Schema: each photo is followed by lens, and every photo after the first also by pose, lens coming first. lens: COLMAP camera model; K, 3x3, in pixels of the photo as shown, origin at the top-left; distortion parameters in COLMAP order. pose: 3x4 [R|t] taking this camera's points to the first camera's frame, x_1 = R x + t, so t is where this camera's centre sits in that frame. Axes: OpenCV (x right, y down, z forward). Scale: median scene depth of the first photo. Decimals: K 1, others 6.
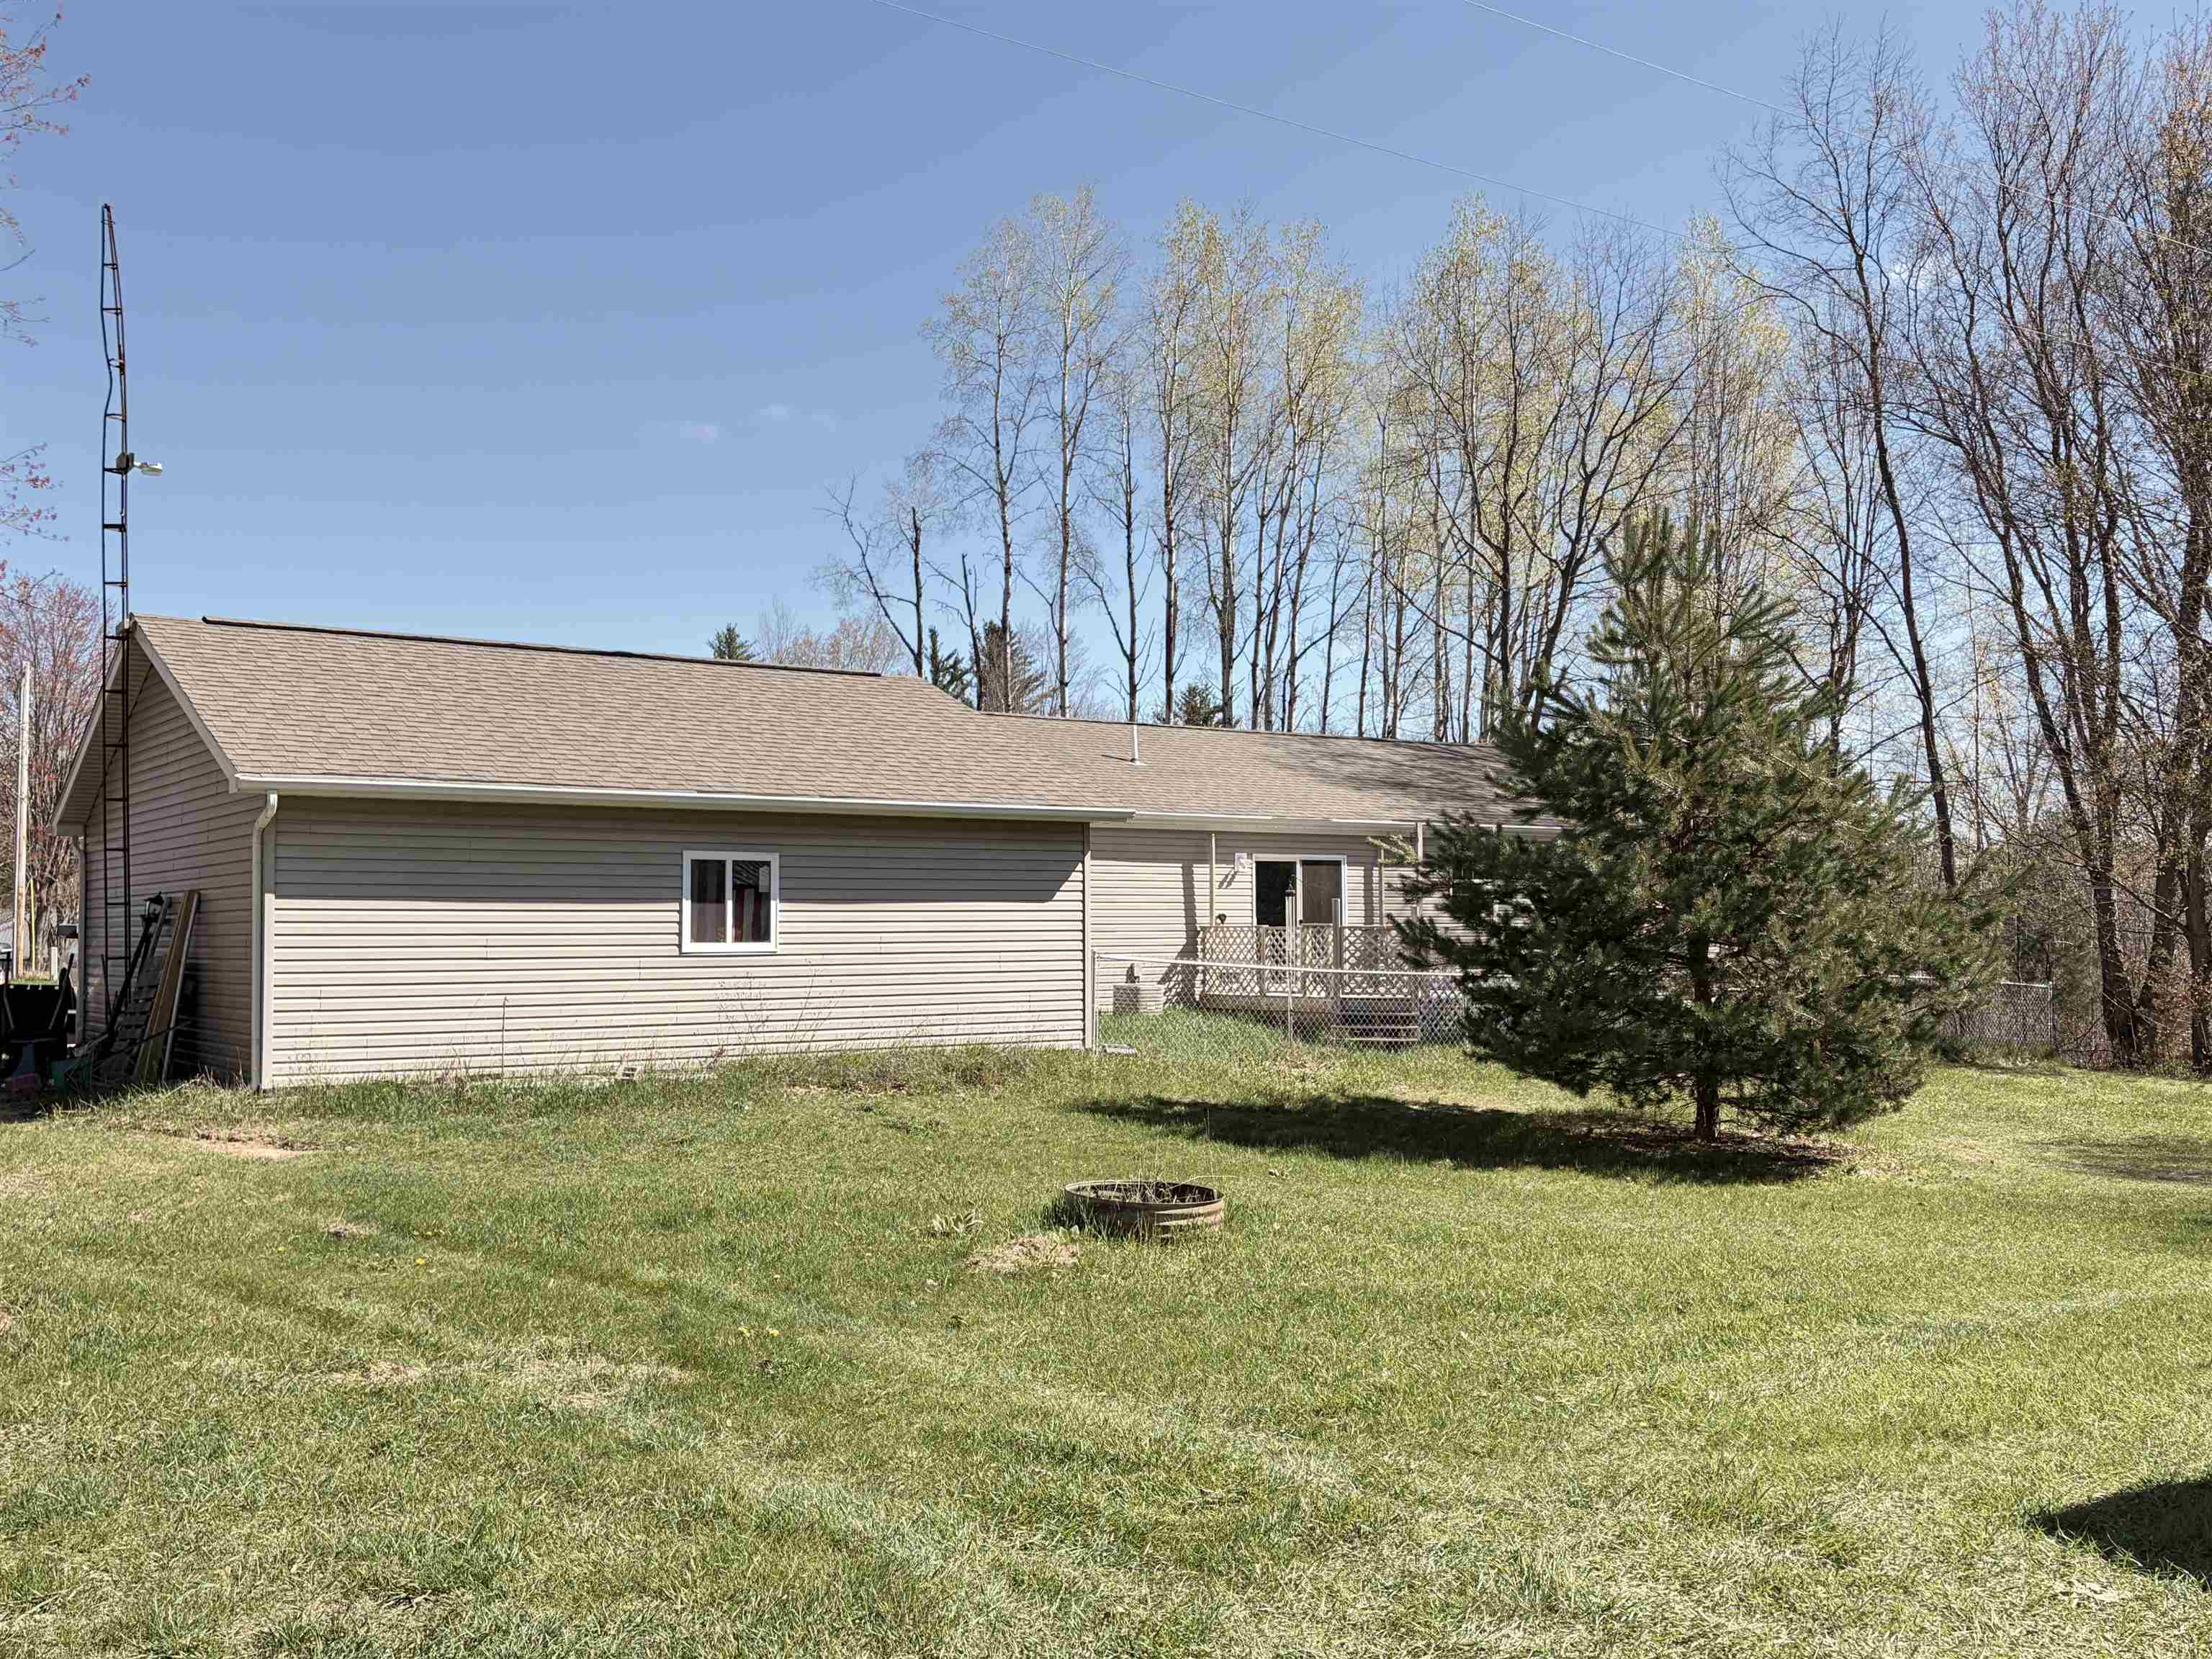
lens RADIAL K [[2020.7, 0, 1110.7], [0, 2020.7, 838.8], [0, 0, 1]] dist [0.020259, 0.000000]
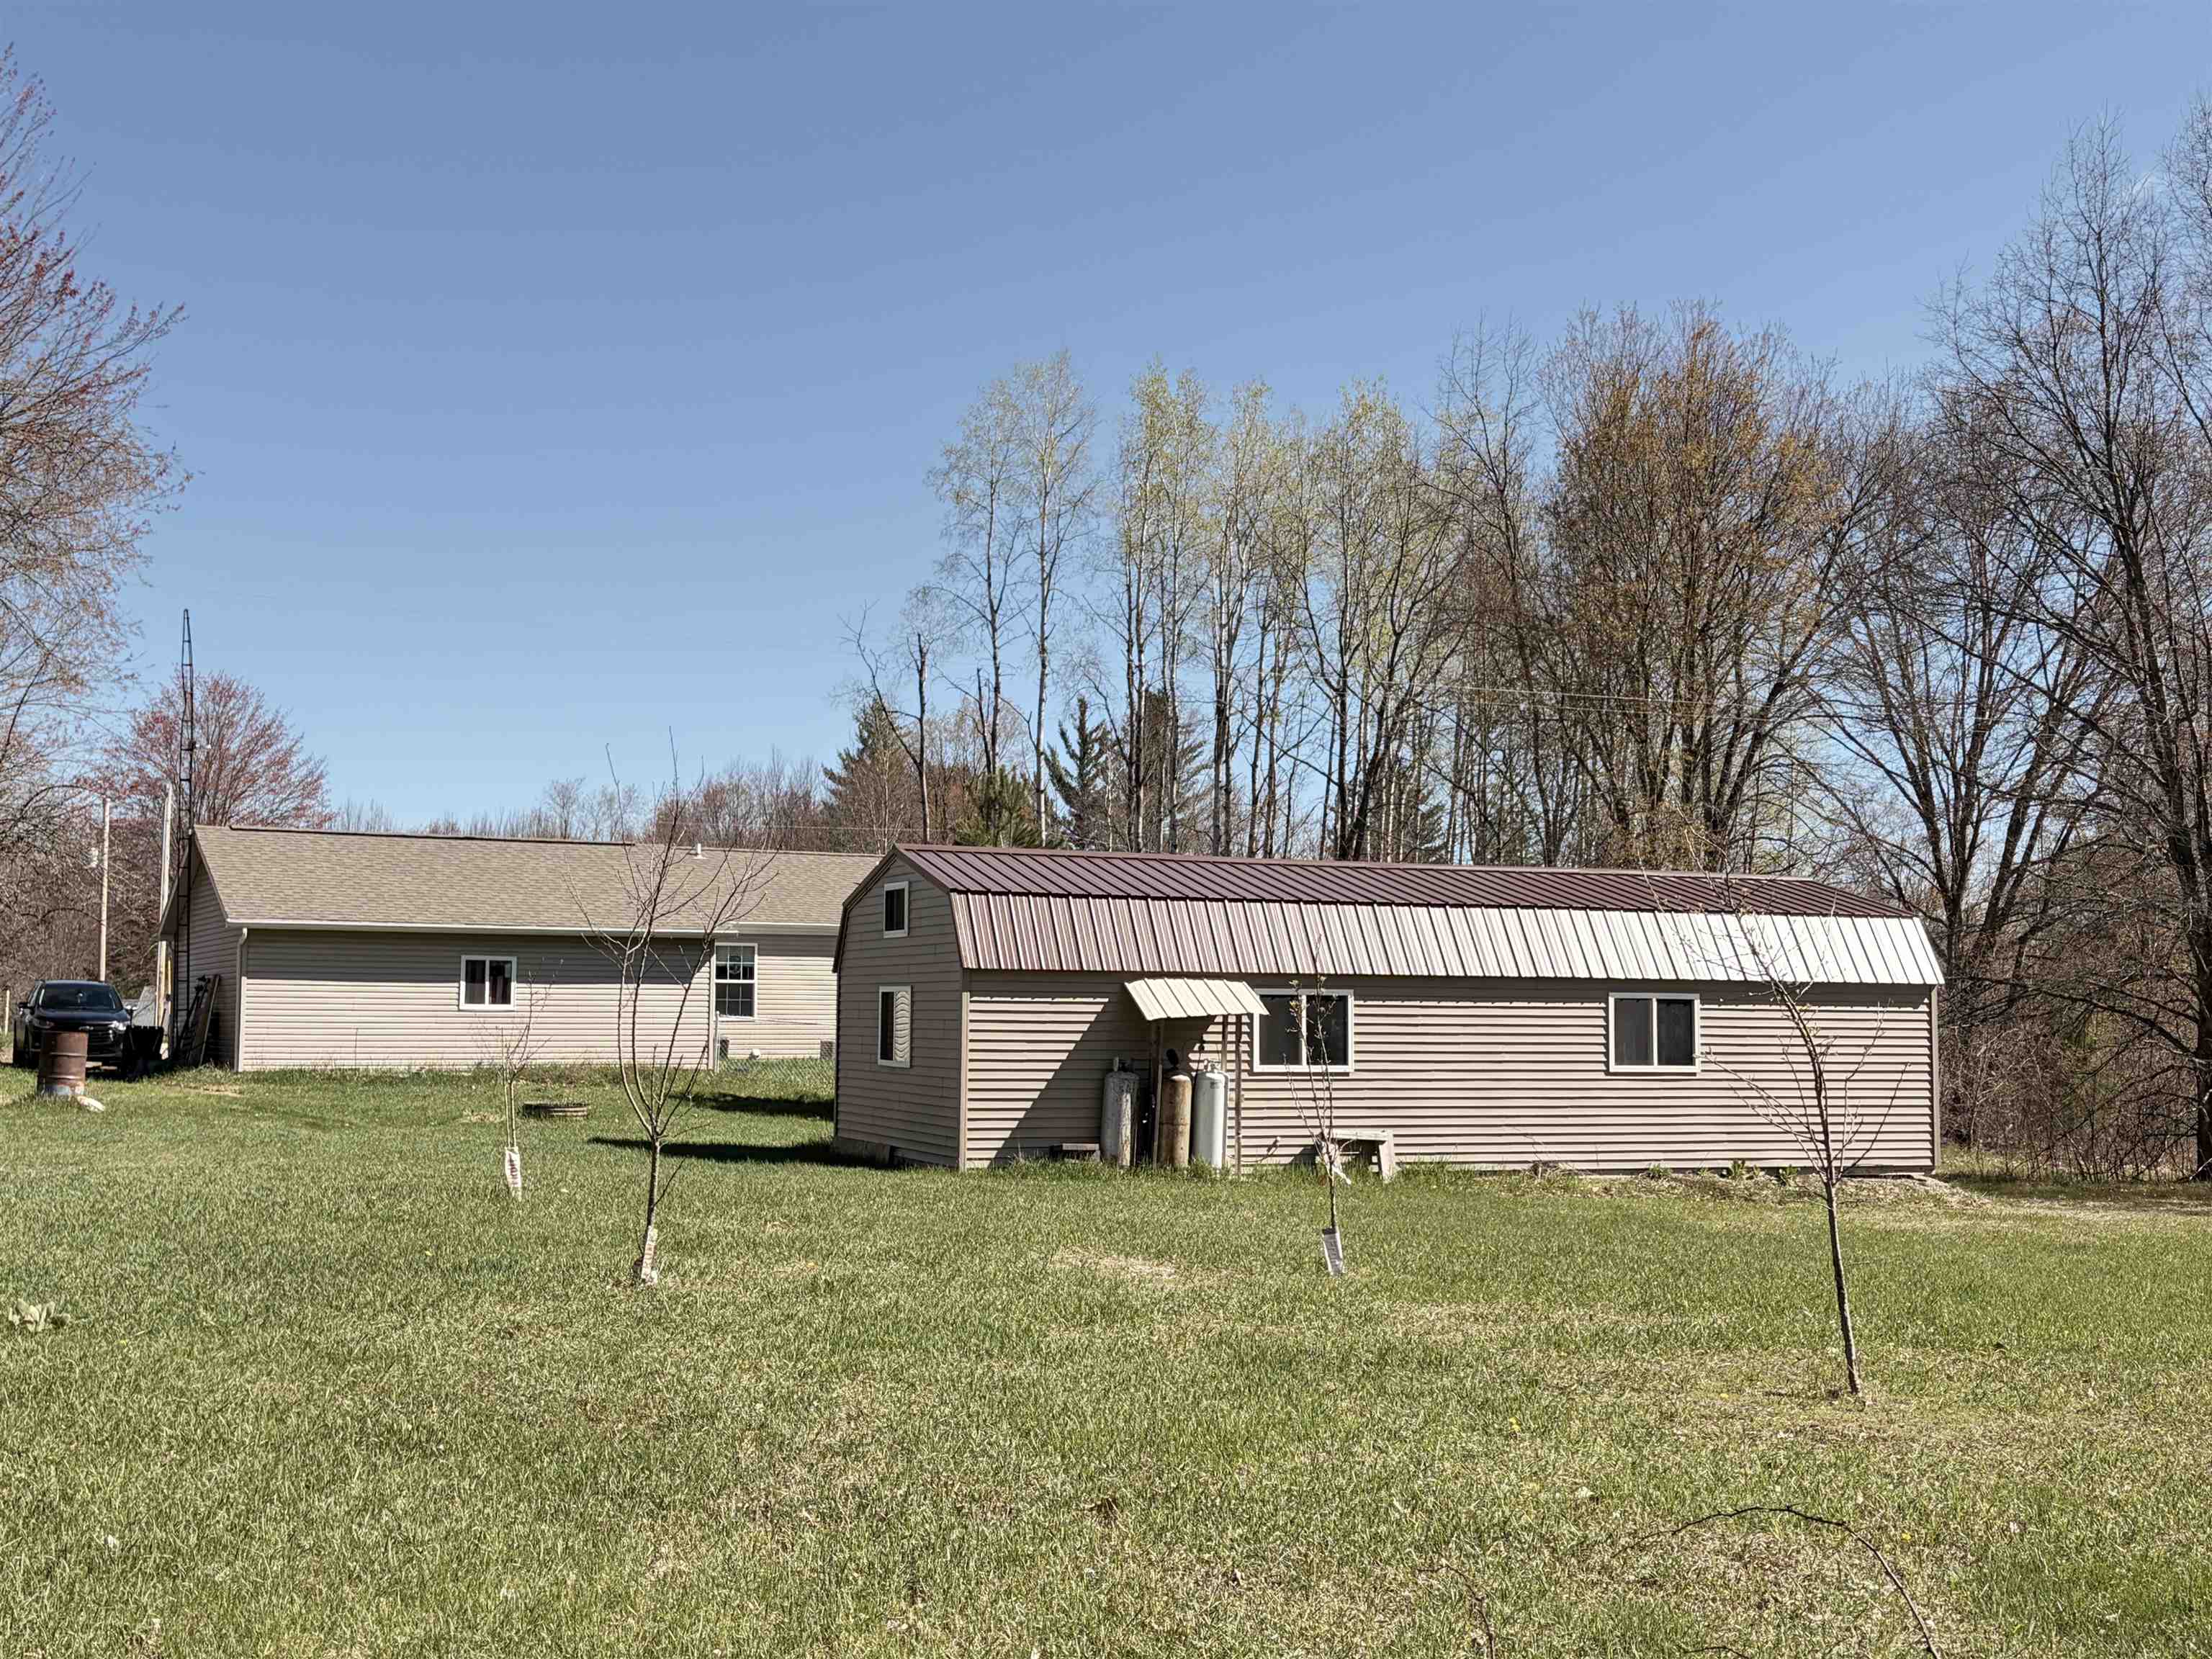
lens RADIAL K [[2473.1, 0, 1101.8], [0, 2473.1, 841.2], [0, 0, 1]] dist [0.075249, 0.000000]
pose [[0.989613, 0.002449, -0.143736, 0.705701], [-0.006377, 0.999619, -0.026869, -0.041486], [0.143615, 0.027506, 0.989251, -1.205318]]
